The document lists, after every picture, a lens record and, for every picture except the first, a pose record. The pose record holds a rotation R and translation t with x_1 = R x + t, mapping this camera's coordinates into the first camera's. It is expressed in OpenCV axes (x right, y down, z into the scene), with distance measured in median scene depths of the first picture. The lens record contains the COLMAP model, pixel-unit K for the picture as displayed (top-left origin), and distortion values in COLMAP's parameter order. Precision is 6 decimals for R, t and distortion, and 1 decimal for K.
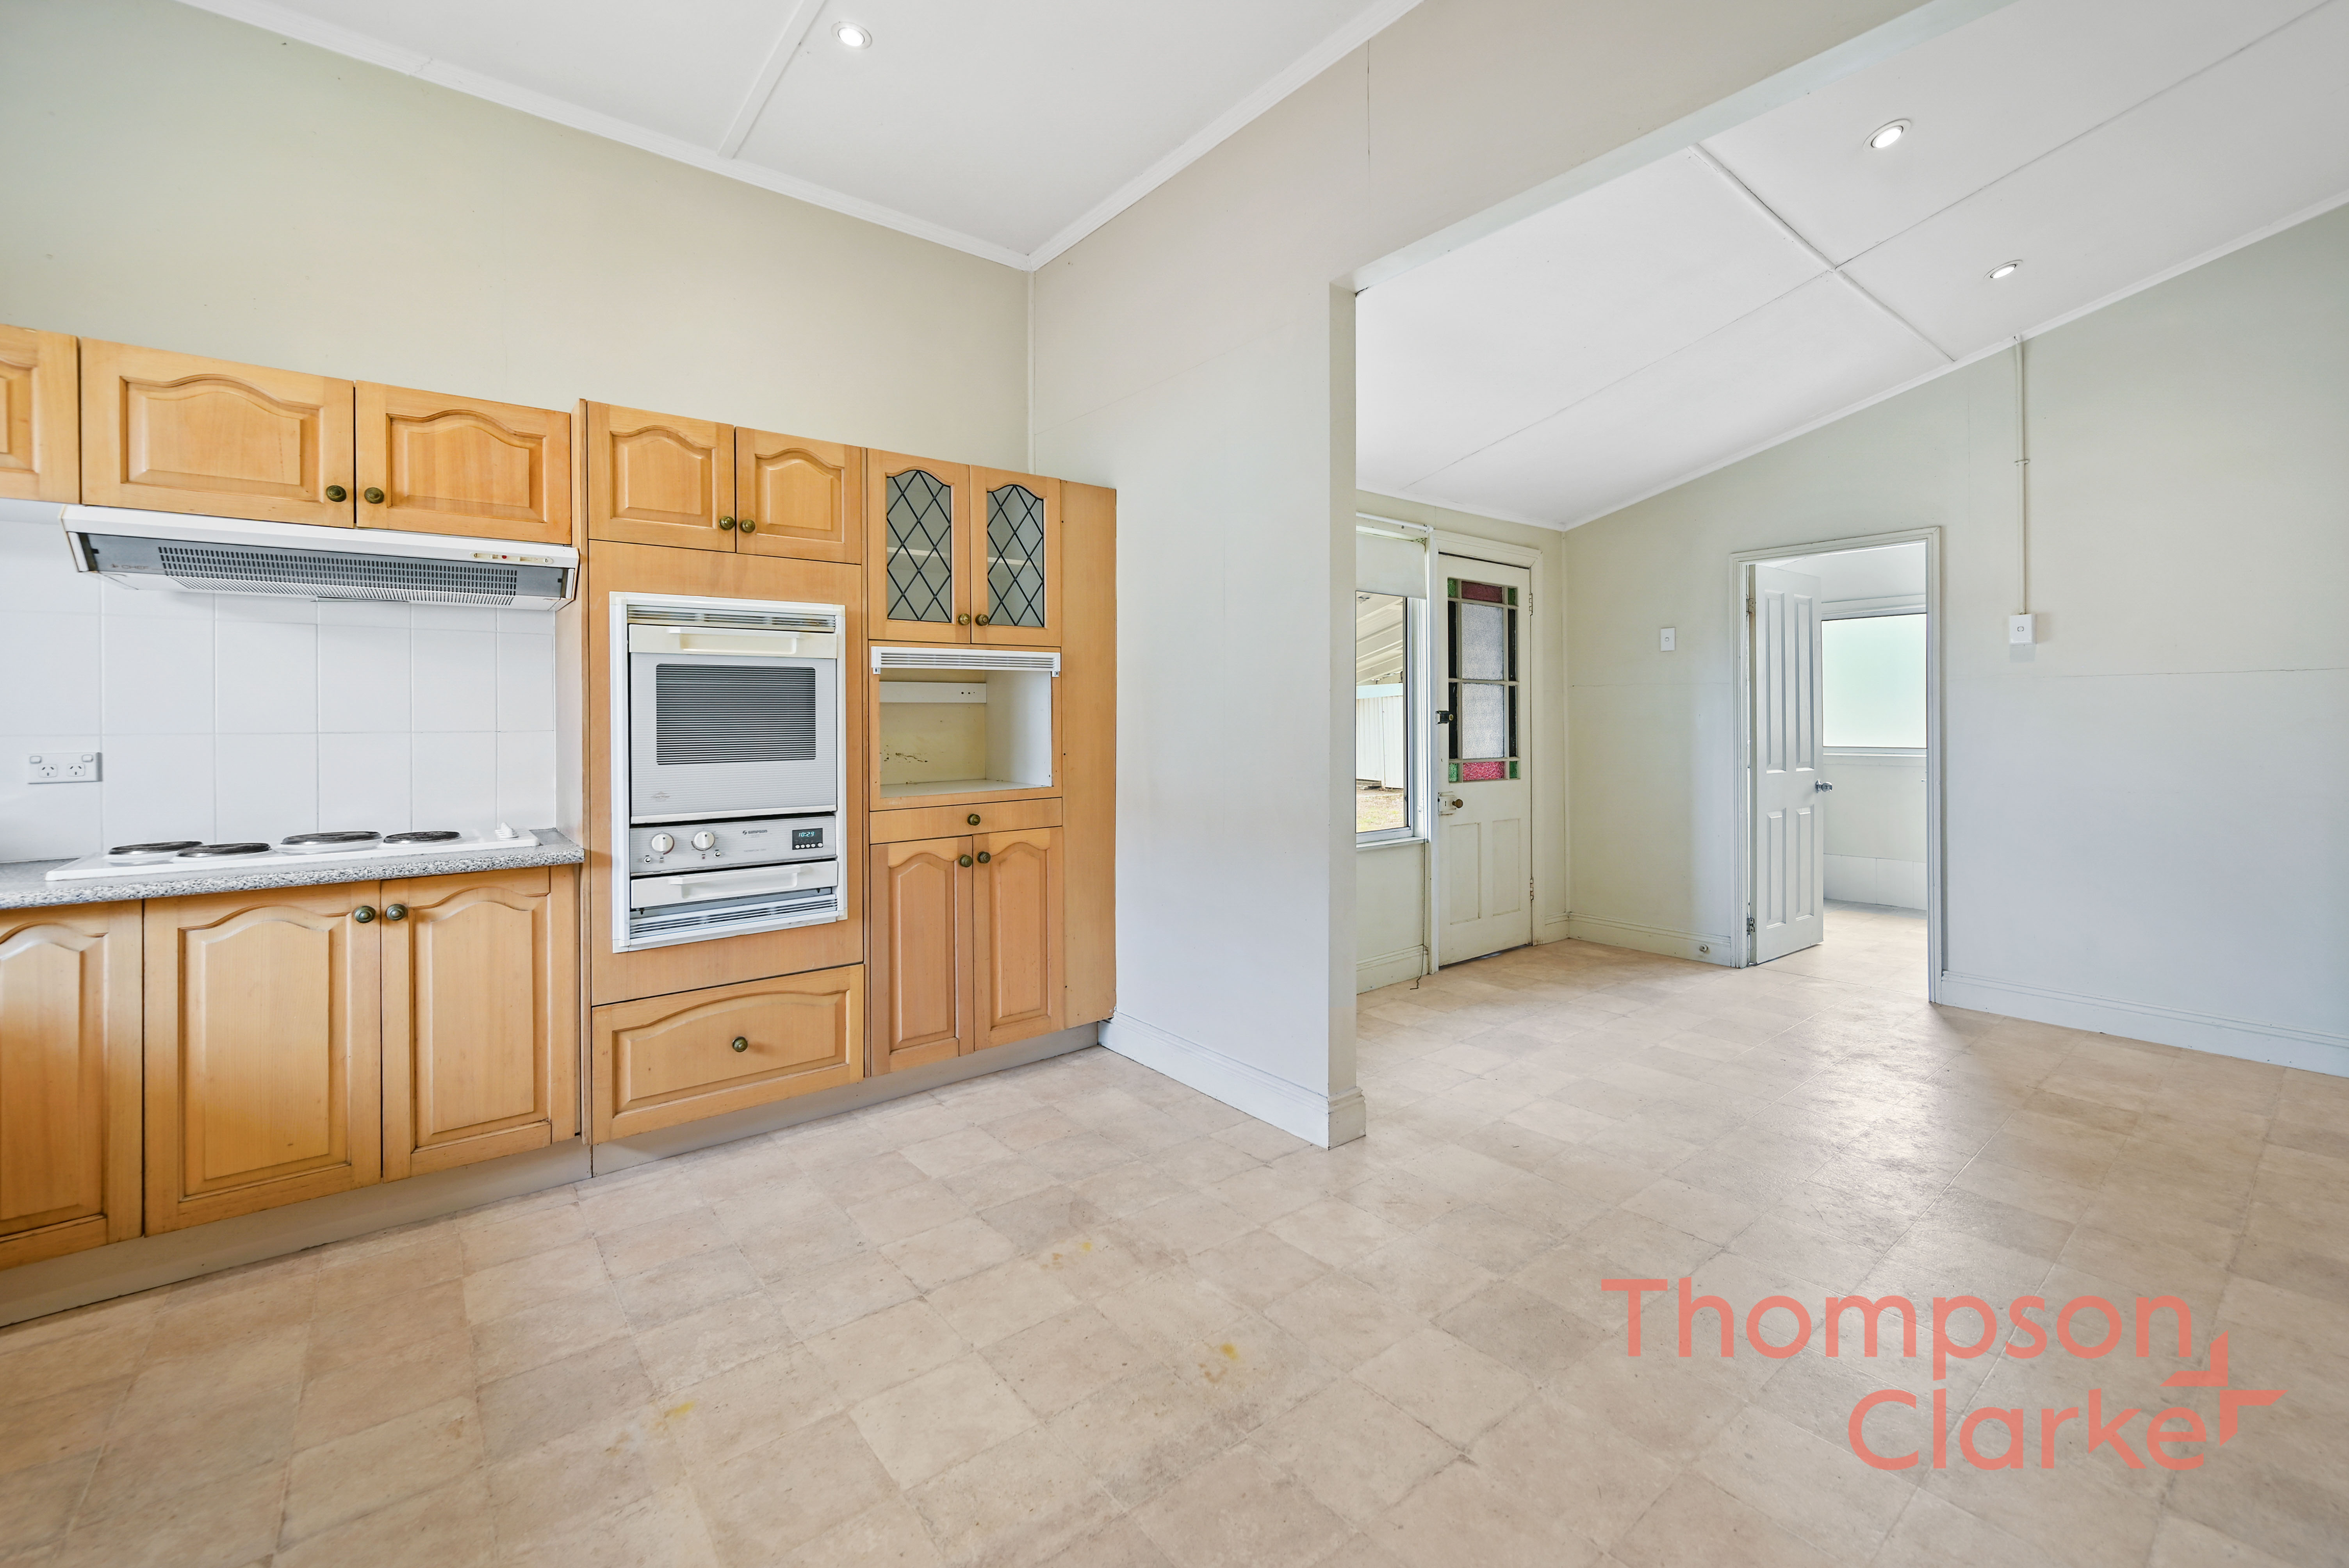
lens RADIAL K [[967.2, 0, 1210.3], [0, 967.2, 712.8], [0, 0, 1]] dist [-0.002565, -0.000001]
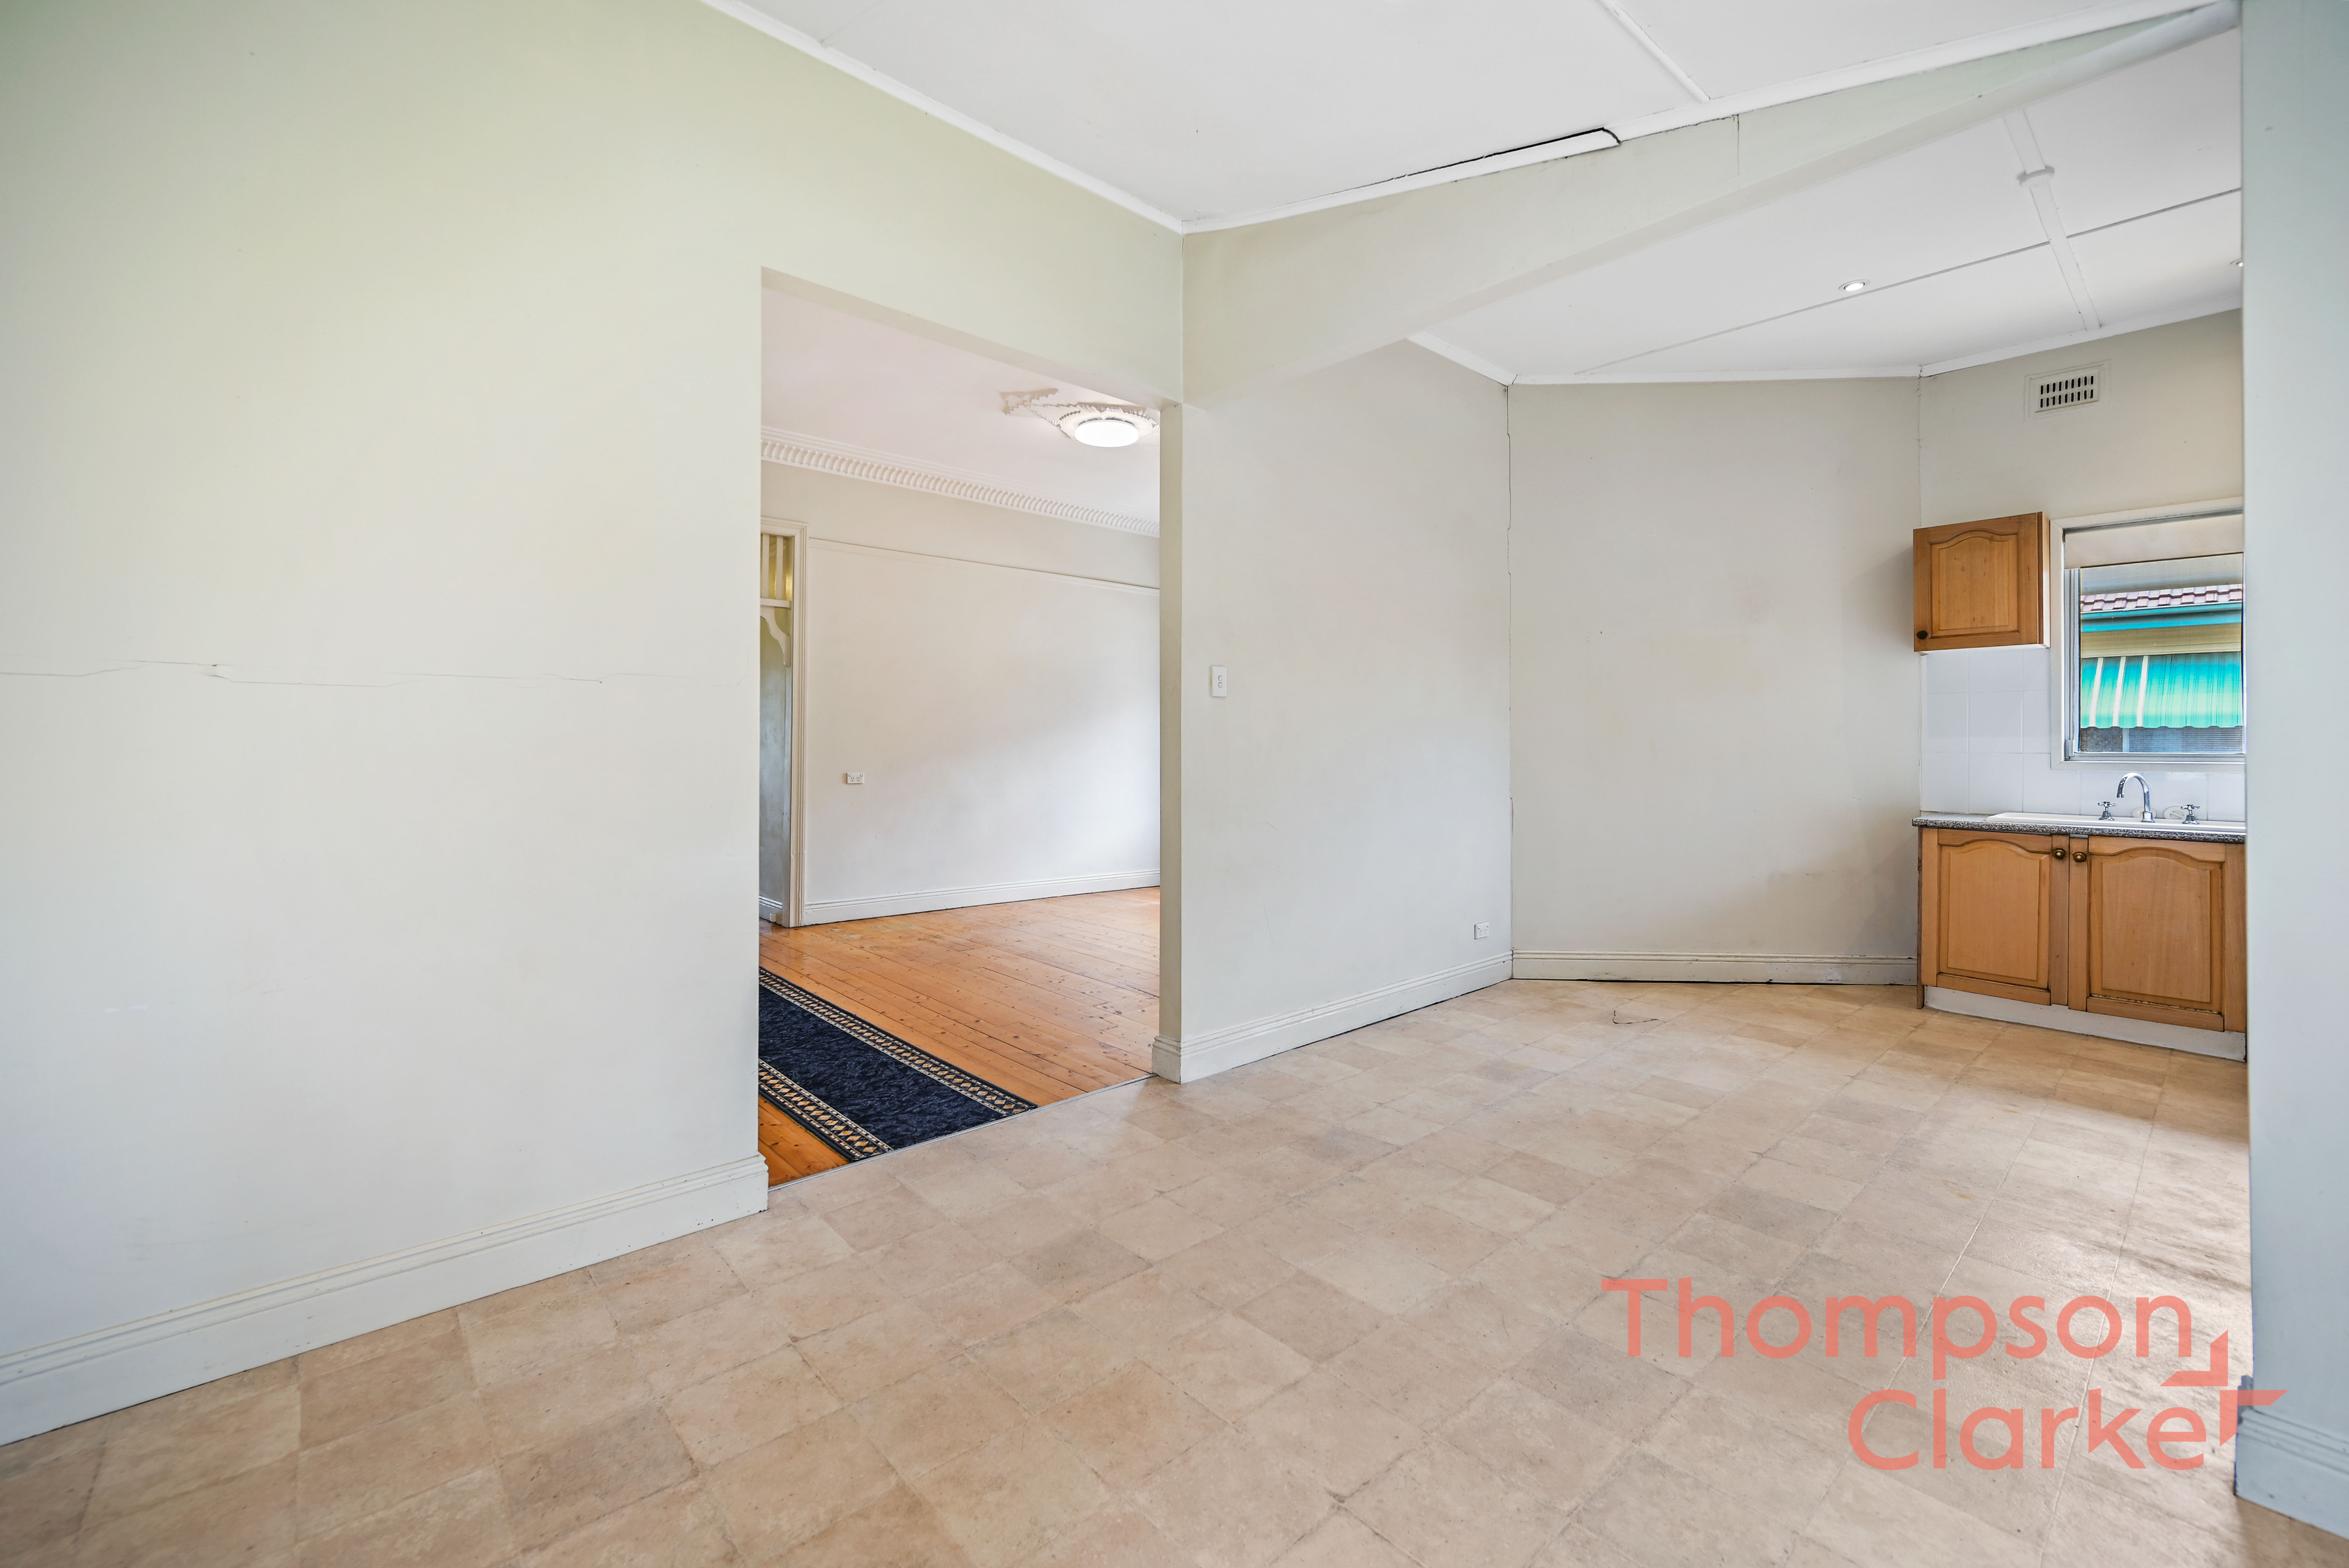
lens RADIAL K [[967.2, 0, 1172.8], [0, 967.2, 759.1], [0, 0, 1]] dist [-0.002565, -0.000001]
pose [[-0.999183, 0.001004, -0.040401, 0.854825], [0.000761, 0.999982, 0.006028, 0.008226], [0.040407, 0.005992, -0.999165, 1.643694]]
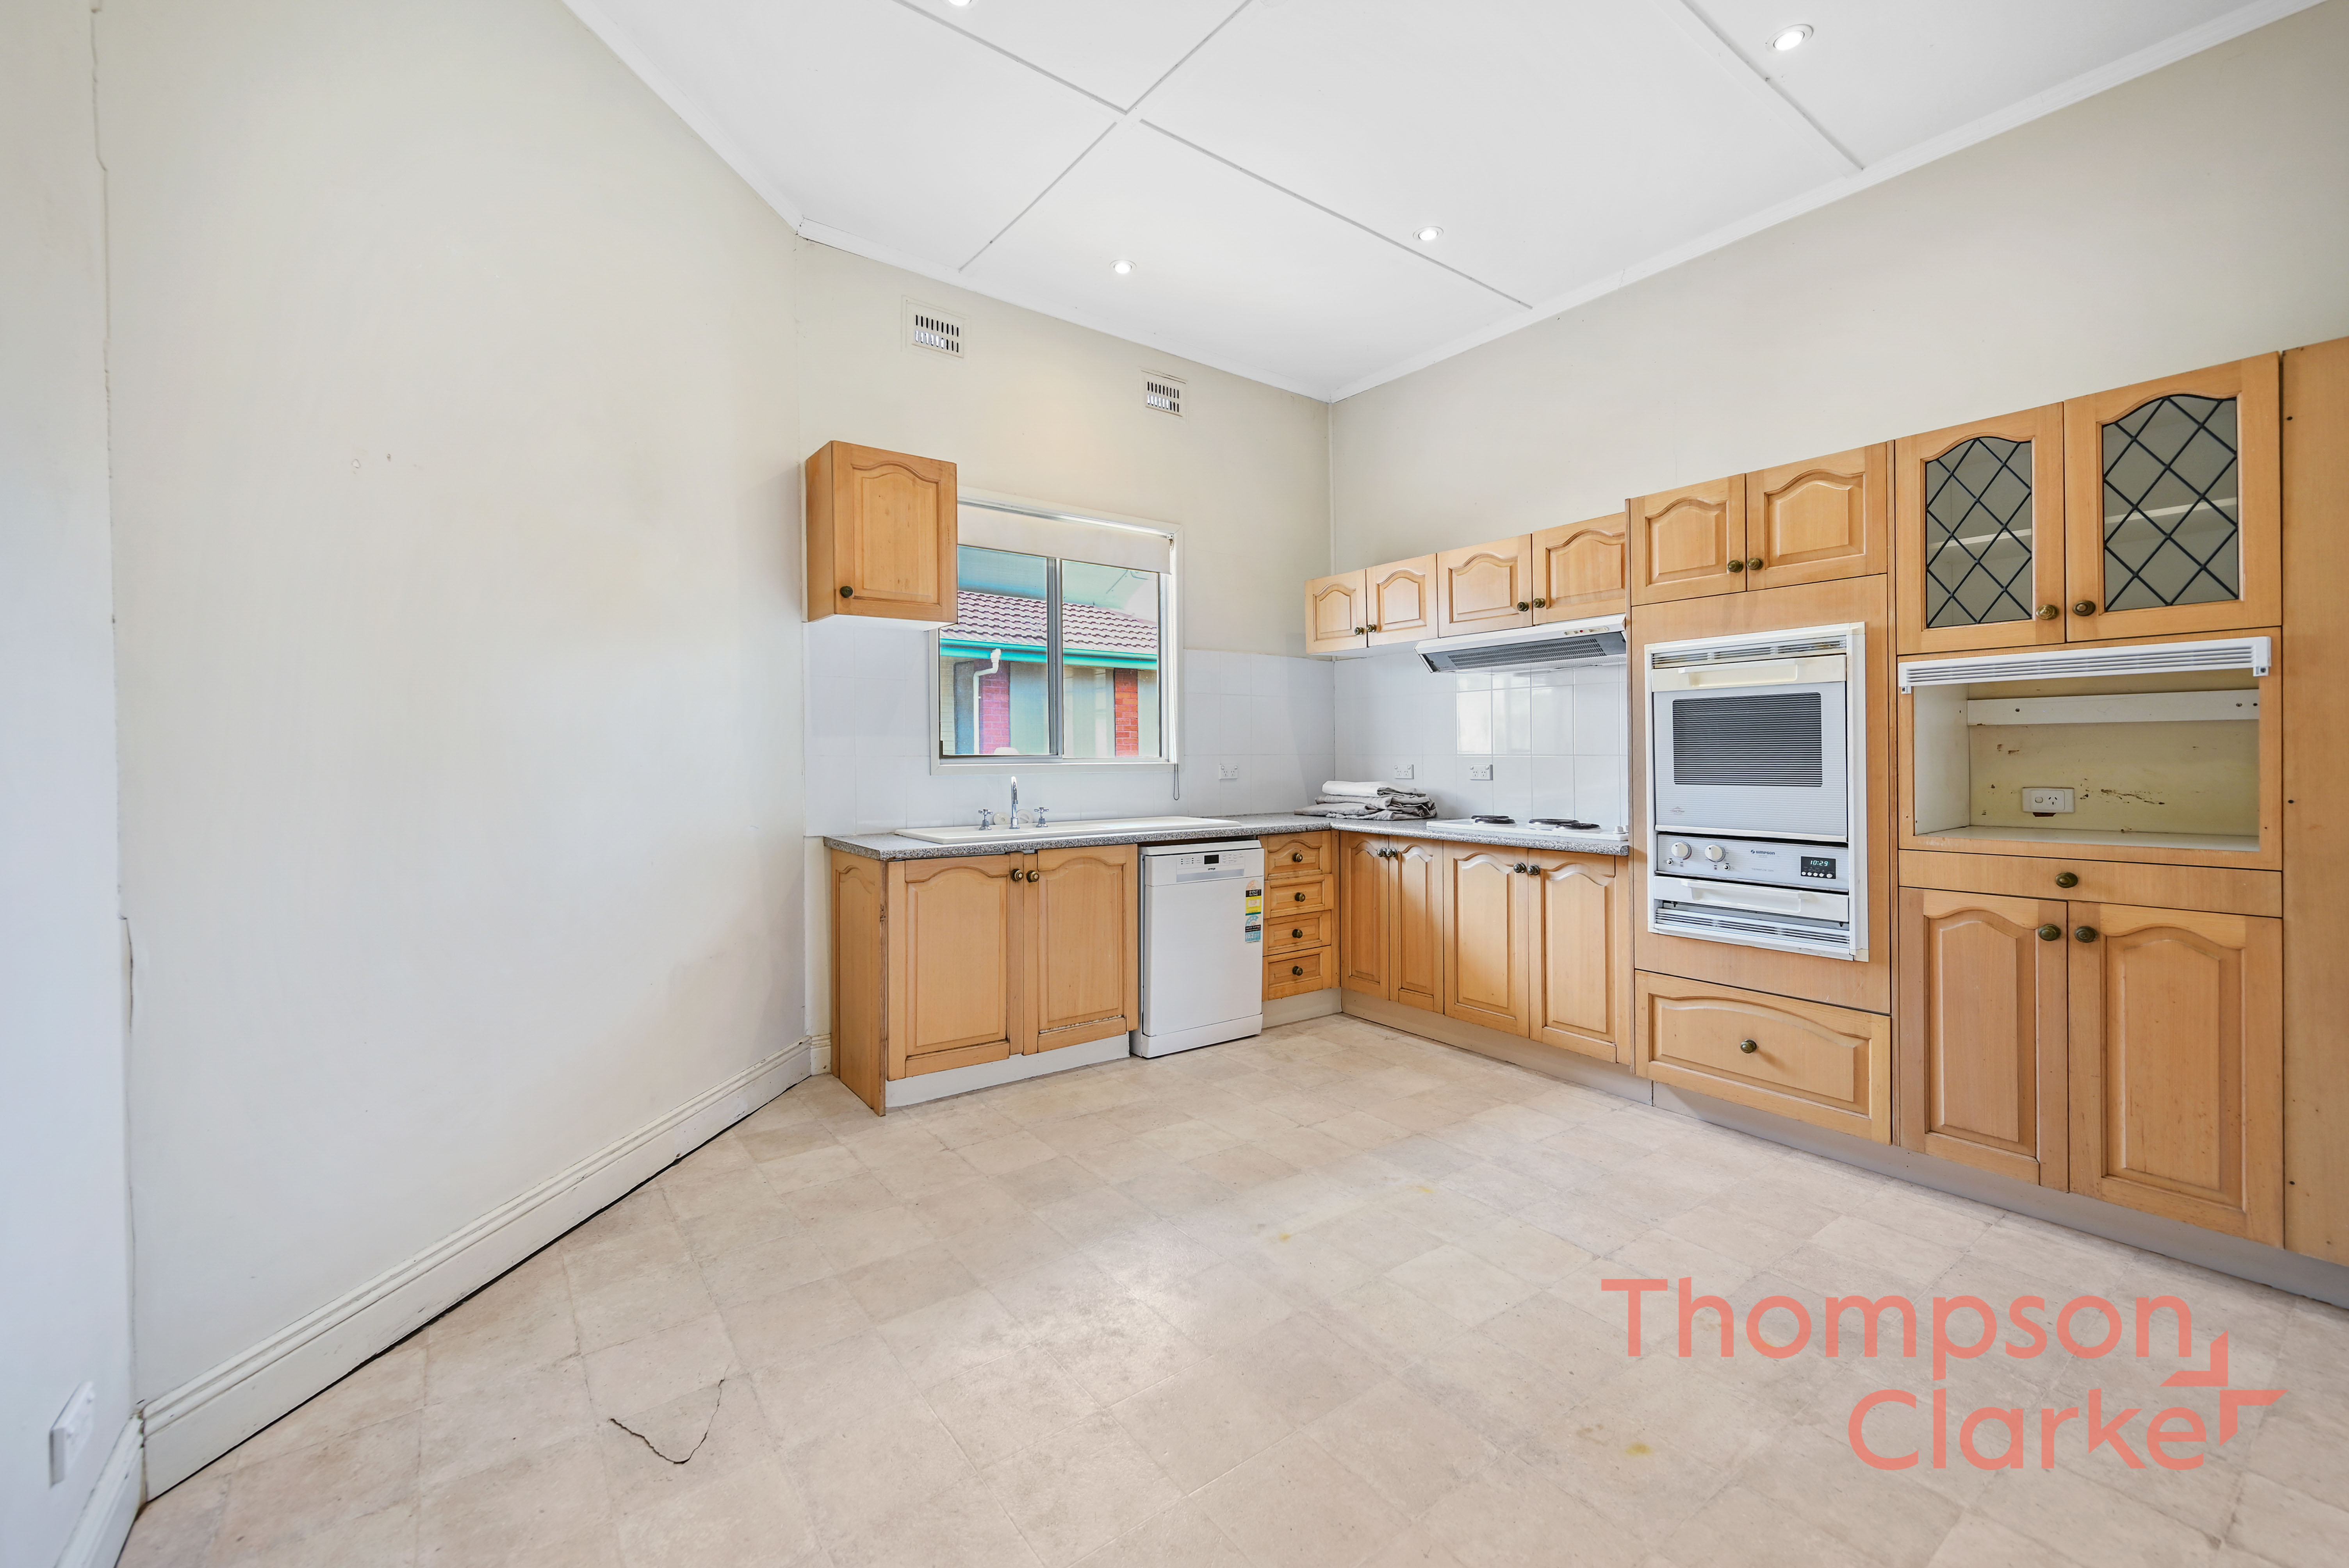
lens RADIAL K [[967.2, 0, 1164.9], [0, 967.2, 760.5], [0, 0, 1]] dist [-0.002565, -0.000001]
pose [[-0.063028, 0.013647, -0.997918, 0.652180], [0.011157, 0.999854, 0.012968, 0.001957], [0.997949, -0.010316, -0.063171, 0.435181]]
